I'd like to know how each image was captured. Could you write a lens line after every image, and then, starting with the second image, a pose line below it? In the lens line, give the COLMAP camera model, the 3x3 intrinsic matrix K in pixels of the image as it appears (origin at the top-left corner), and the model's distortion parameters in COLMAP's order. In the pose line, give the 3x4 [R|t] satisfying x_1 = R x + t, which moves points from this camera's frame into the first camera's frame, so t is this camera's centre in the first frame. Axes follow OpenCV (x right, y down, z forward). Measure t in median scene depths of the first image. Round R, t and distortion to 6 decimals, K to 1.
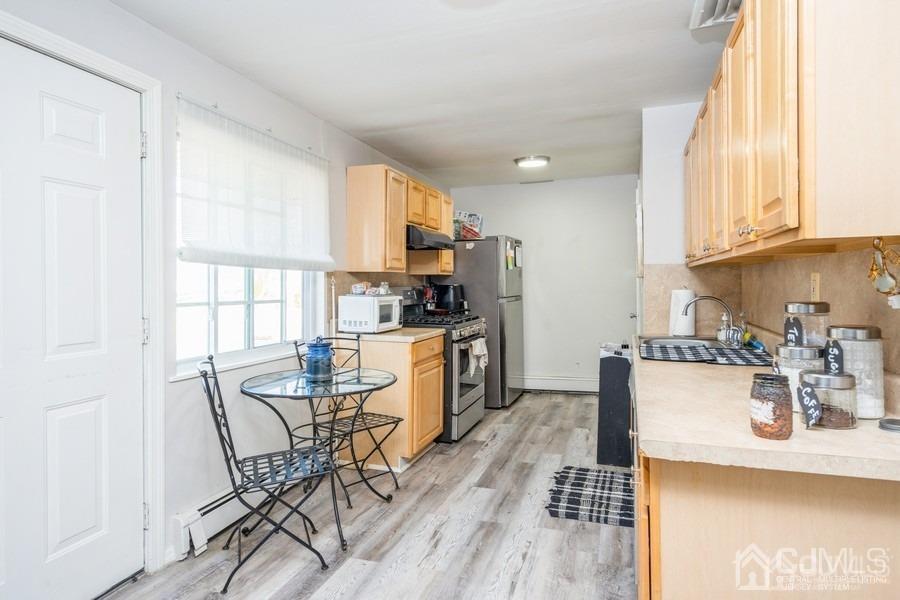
lens RADIAL K [[517.6, 0, 455.6], [0, 517.6, 290.9], [0, 0, 1]] dist [0.000697, 0.000435]
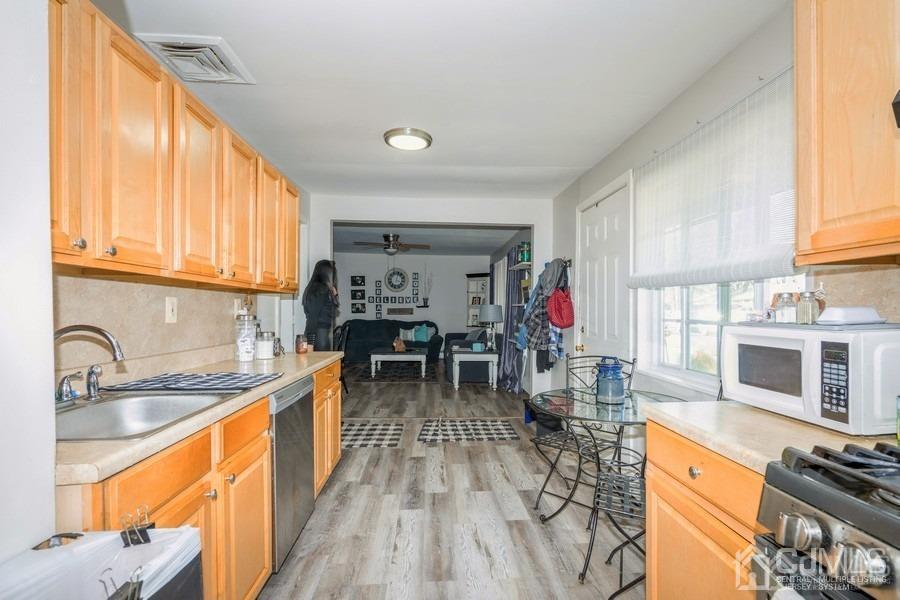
lens RADIAL K [[409.1, 0, 456.5], [0, 409.1, 307.7], [0, 0, 1]] dist [0.001347, 0.000090]
pose [[-0.925332, 0.003047, -0.379146, 0.296337], [0.000907, 0.999983, 0.005821, -0.009609], [0.379157, 0.005043, -0.925319, 1.603709]]
